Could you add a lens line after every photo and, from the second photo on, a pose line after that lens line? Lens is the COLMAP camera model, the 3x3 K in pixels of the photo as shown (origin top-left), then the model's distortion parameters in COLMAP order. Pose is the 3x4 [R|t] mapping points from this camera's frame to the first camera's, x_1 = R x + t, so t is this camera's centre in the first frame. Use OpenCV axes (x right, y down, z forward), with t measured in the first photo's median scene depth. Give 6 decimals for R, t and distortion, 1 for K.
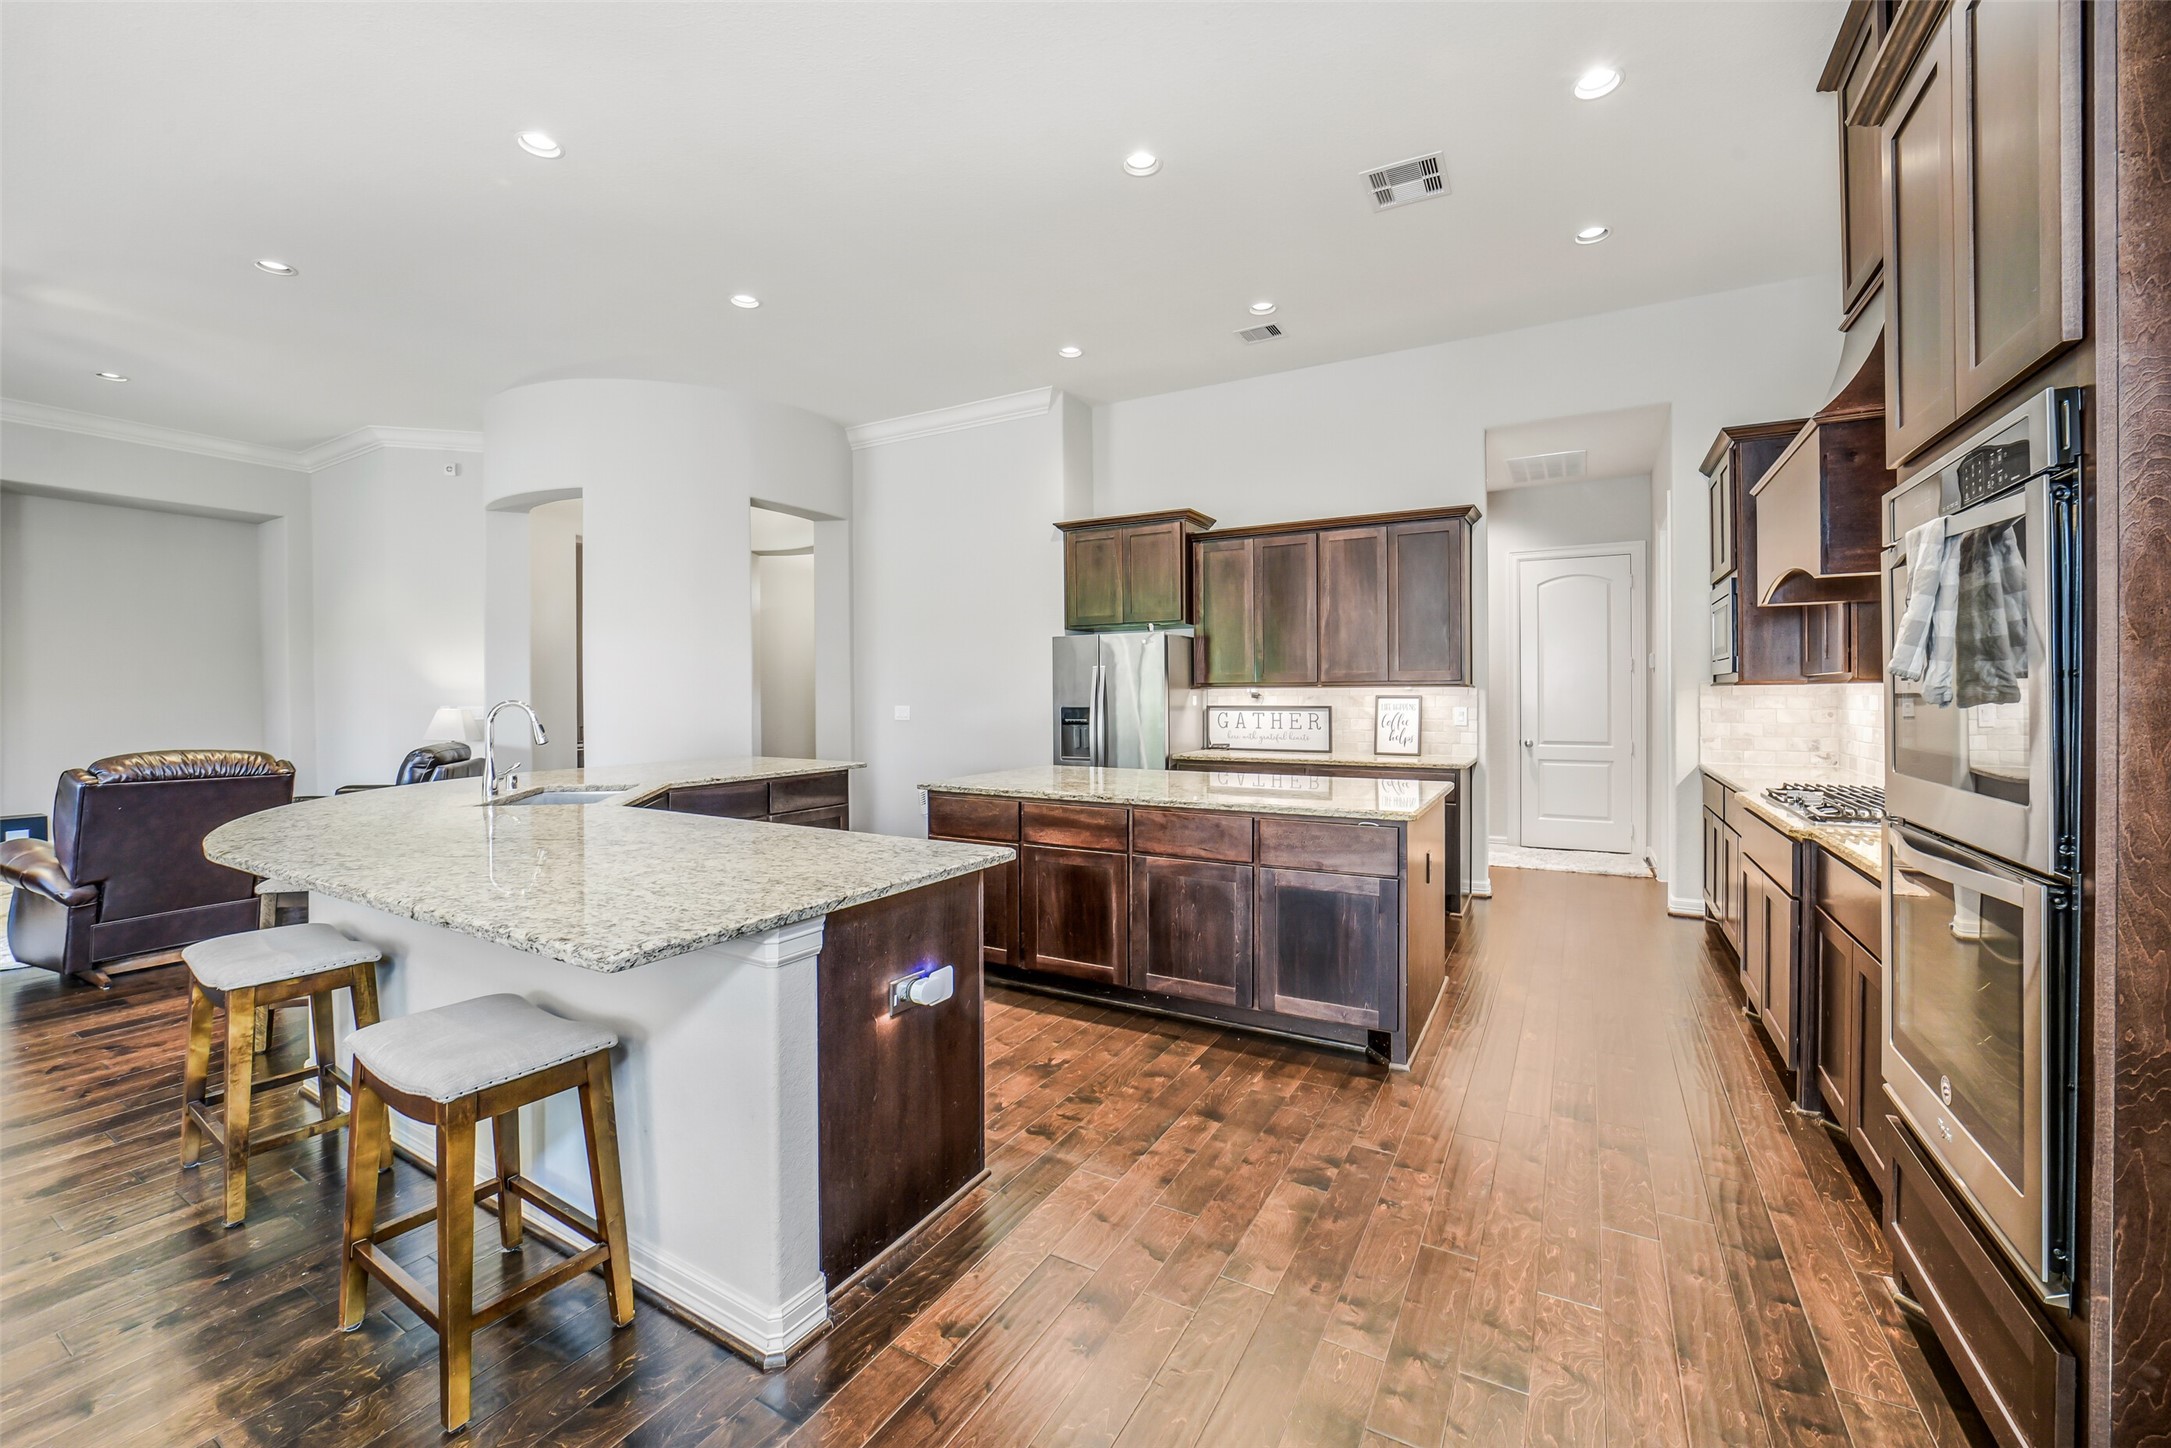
lens RADIAL K [[852.1, 0, 1094.0], [0, 852.1, 711.4], [0, 0, 1]] dist [-0.017905, 0.002624]
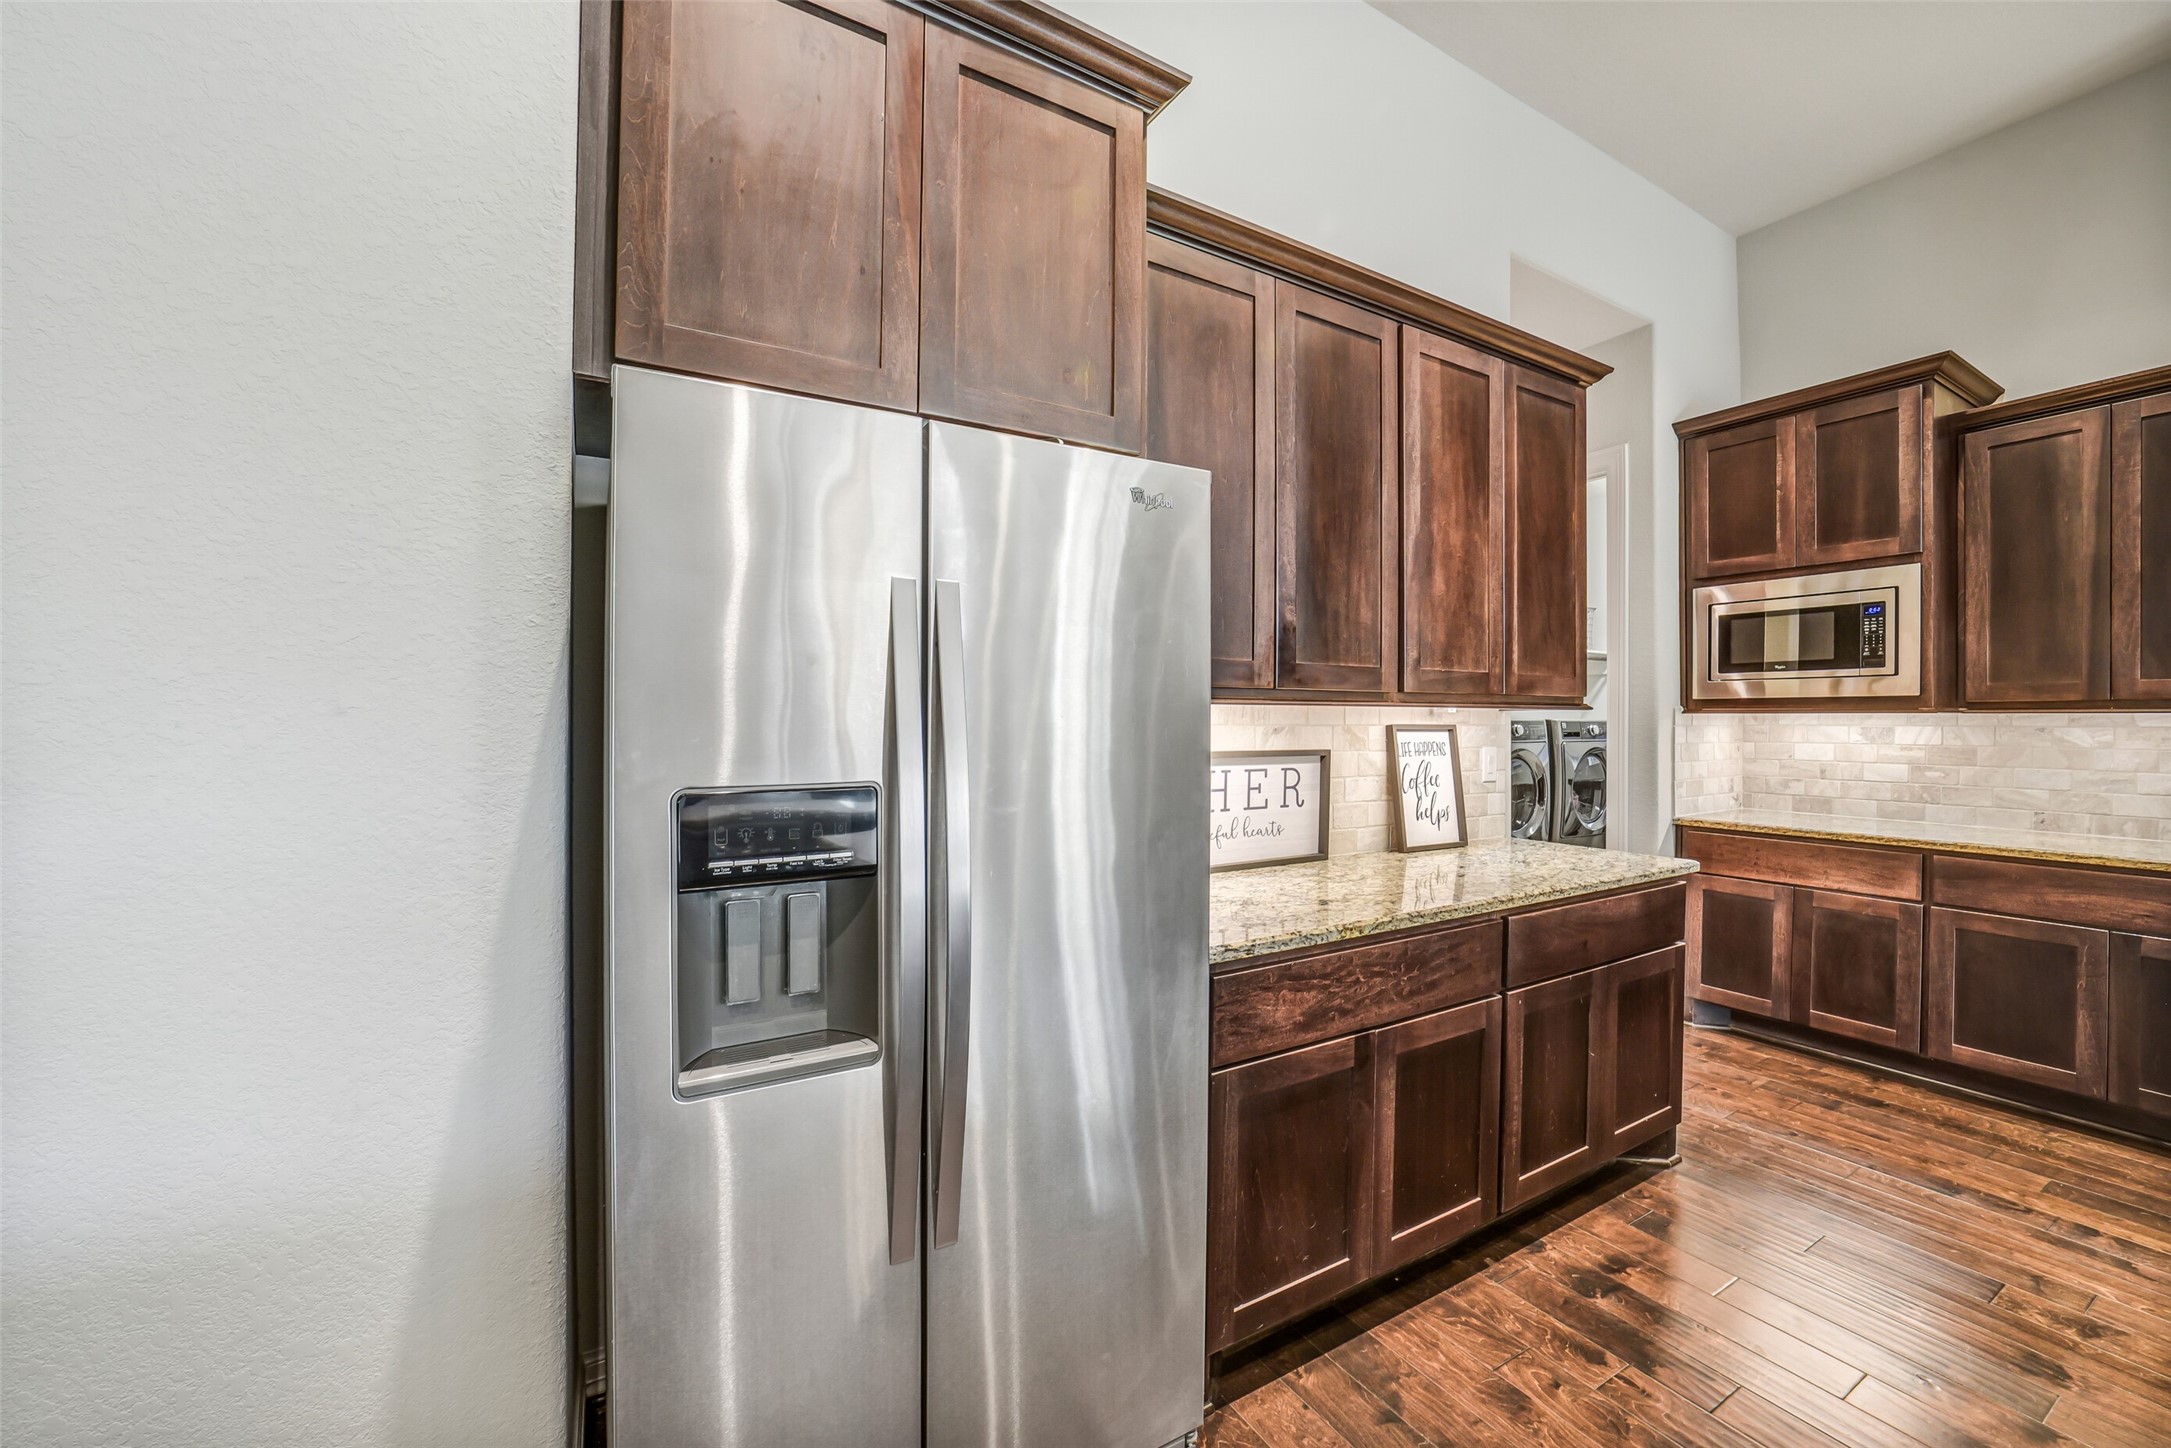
lens RADIAL K [[852.1, 0, 1079.1], [0, 852.1, 714.2], [0, 0, 1]] dist [-0.017905, 0.002624]
pose [[0.494934, 0.011372, 0.868856, -0.164173], [0.013629, 0.999690, -0.020848, -0.017646], [-0.868824, 0.022160, 0.494626, 0.940235]]
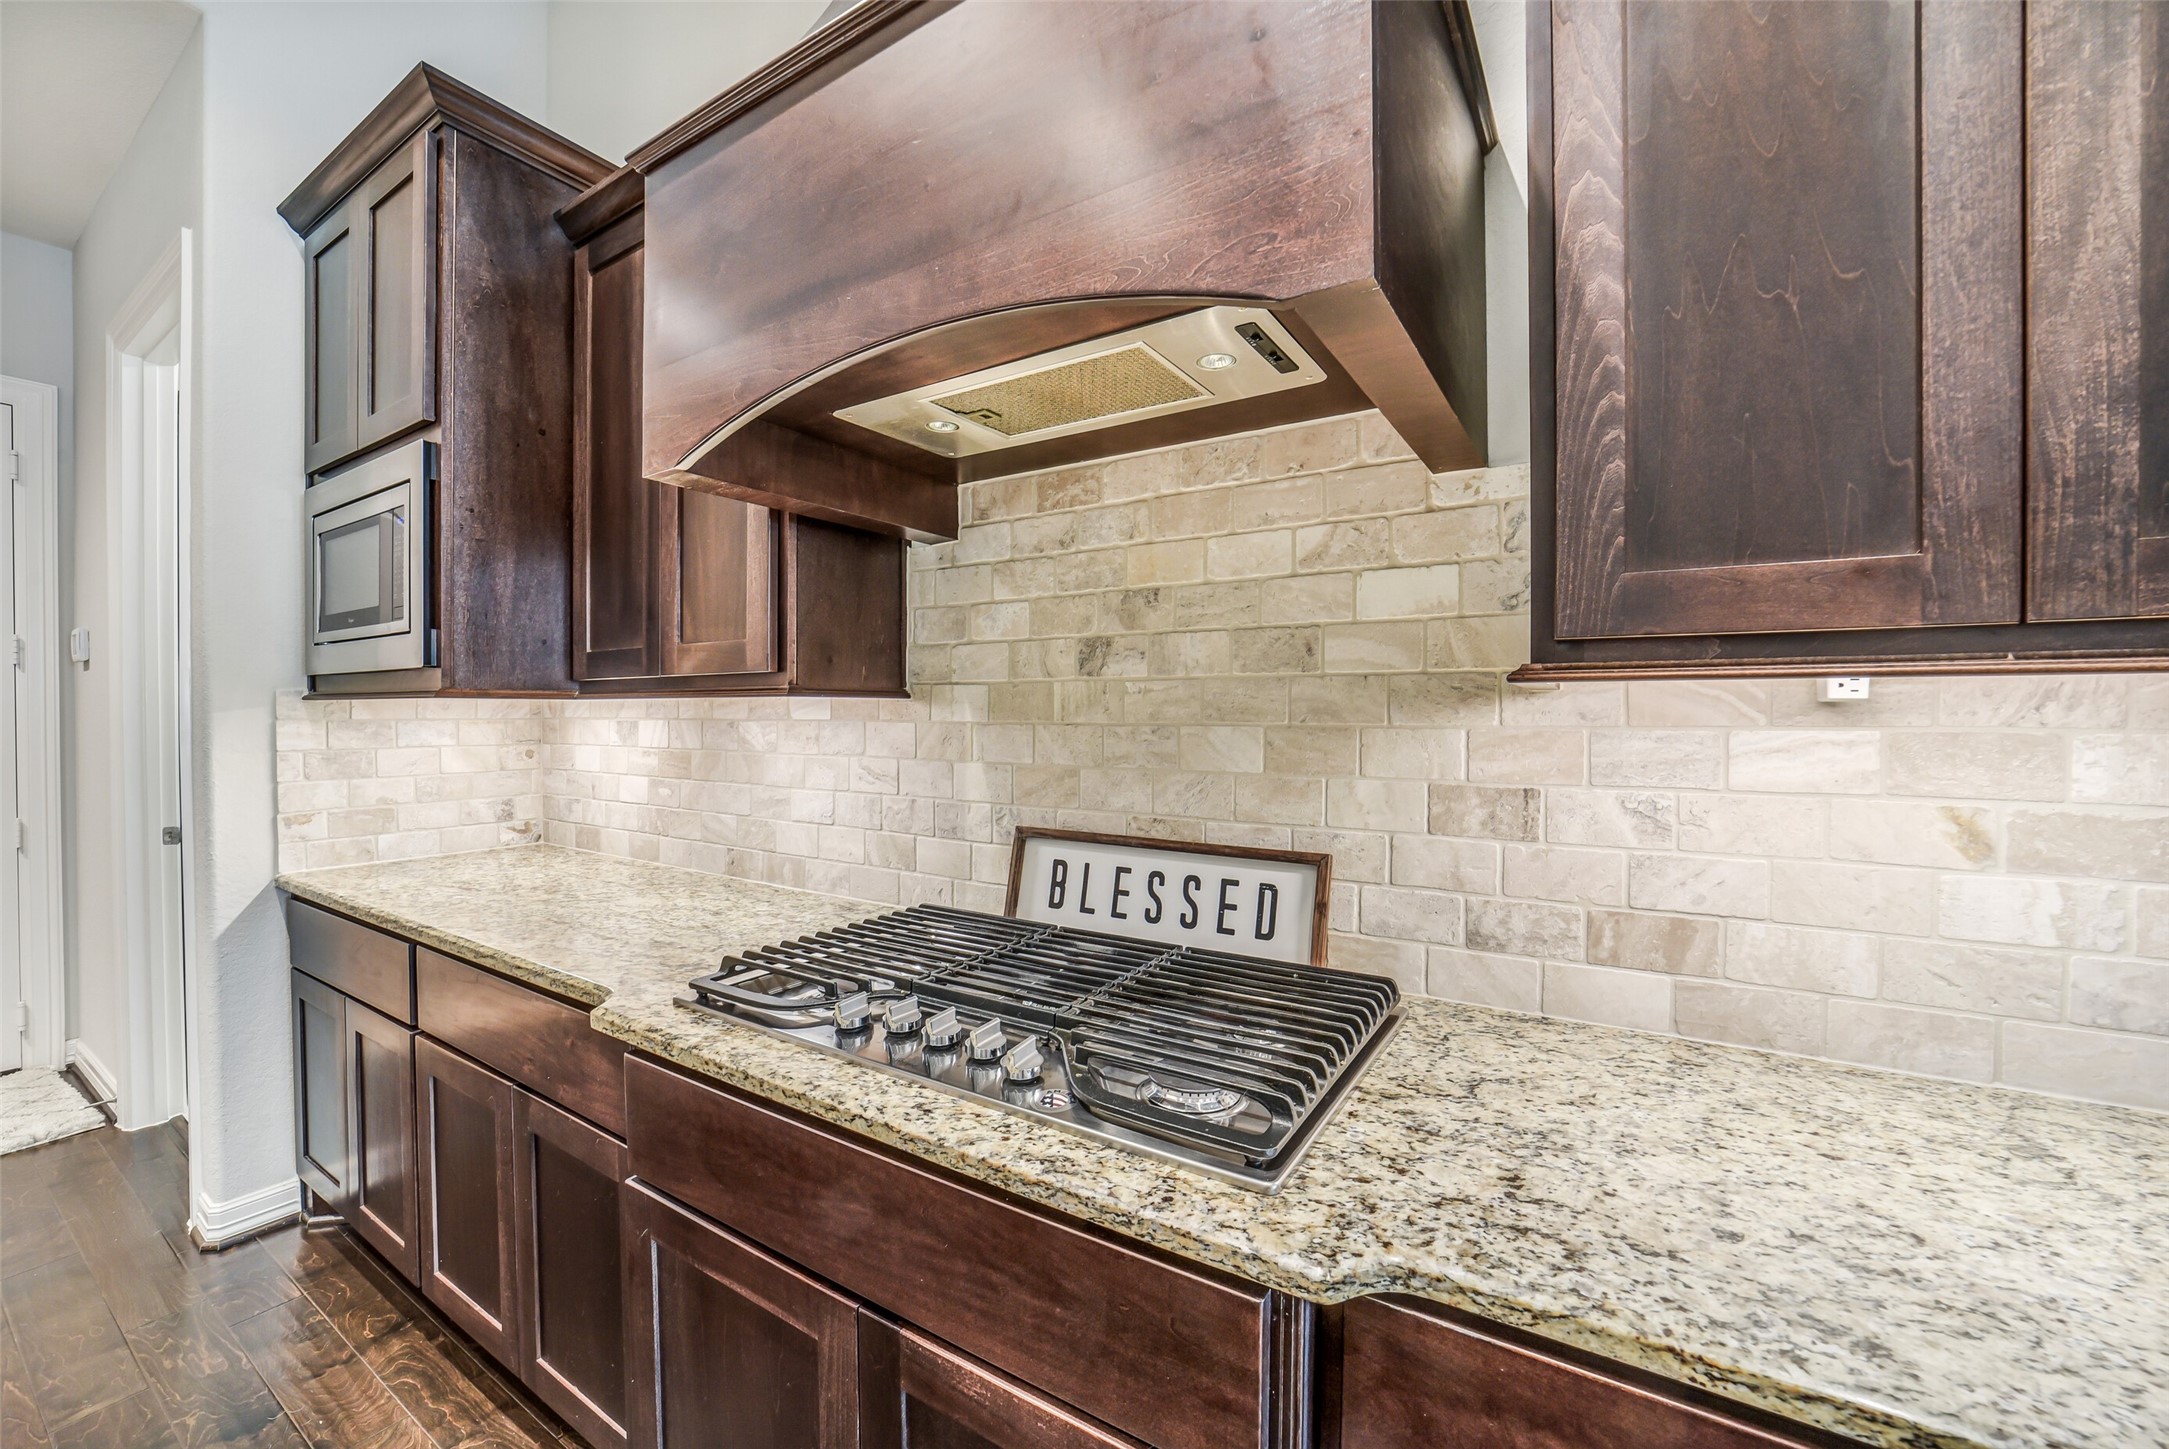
lens RADIAL K [[851.3, 0, 1087.8], [0, 851.3, 709.0], [0, 0, 1]] dist [-0.017905, 0.002624]
pose [[0.053013, 0.005398, 0.998579, 0.263062], [0.021211, 0.999754, -0.006531, -0.011846], [-0.998369, 0.021527, 0.052885, 0.481338]]
